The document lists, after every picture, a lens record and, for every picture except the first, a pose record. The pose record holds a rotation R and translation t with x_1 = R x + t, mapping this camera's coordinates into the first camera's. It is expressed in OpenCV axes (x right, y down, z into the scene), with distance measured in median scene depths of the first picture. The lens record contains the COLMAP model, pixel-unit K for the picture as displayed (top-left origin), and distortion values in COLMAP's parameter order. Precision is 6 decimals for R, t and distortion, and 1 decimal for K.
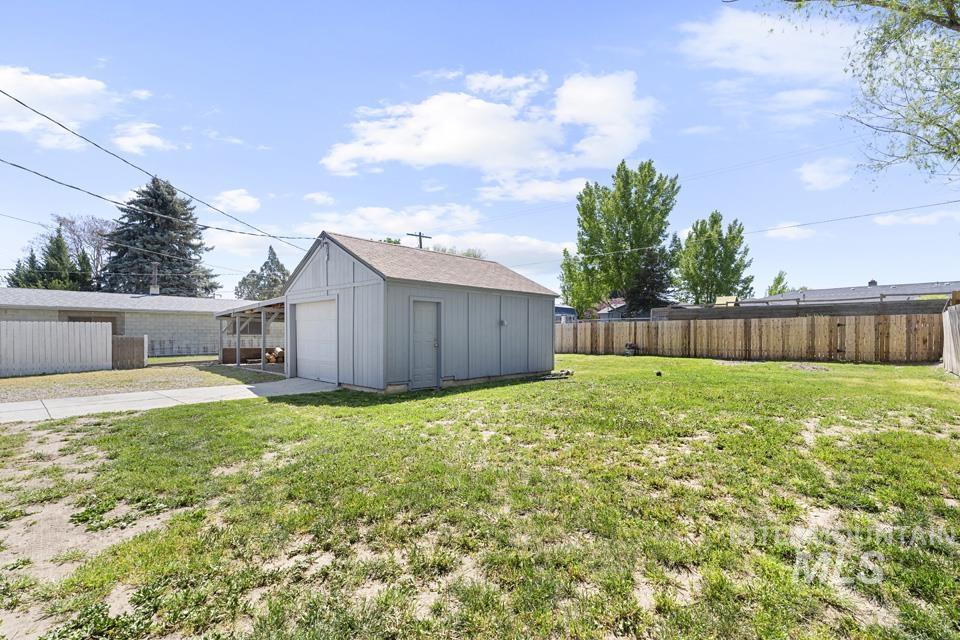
lens RADIAL K [[425.8, 0, 481.2], [0, 425.8, 341.7], [0, 0, 1]] dist [-0.001101, -0.000236]
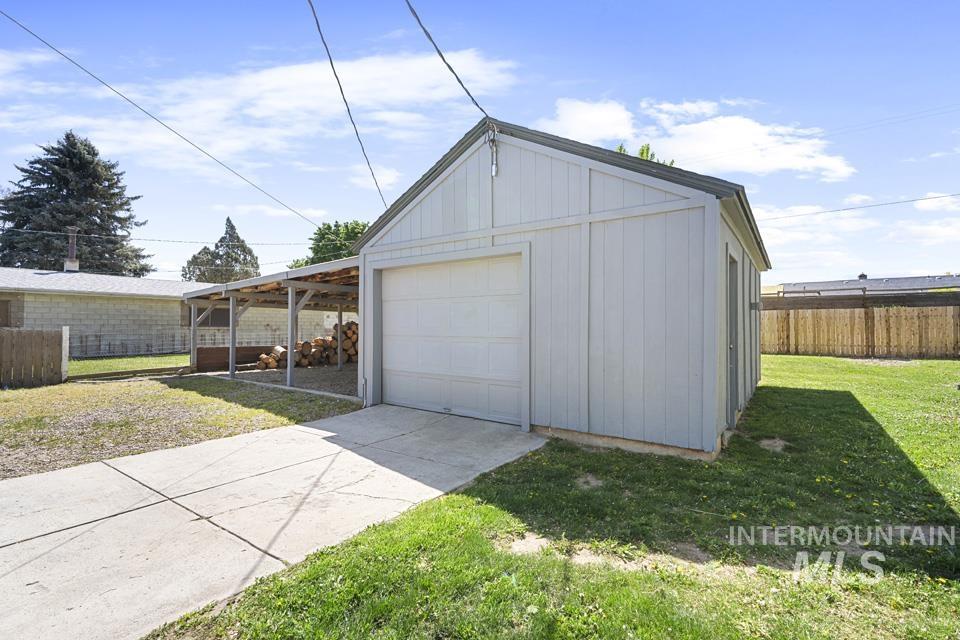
lens RADIAL K [[428.1, 0, 484.8], [0, 428.1, 324.0], [0, 0, 1]] dist [-0.002115, 0.000558]
pose [[0.991738, 0.001606, 0.128270, -0.146567], [0.001661, 0.999677, -0.025361, -0.001732], [-0.128270, 0.025364, 0.991415, 0.171736]]
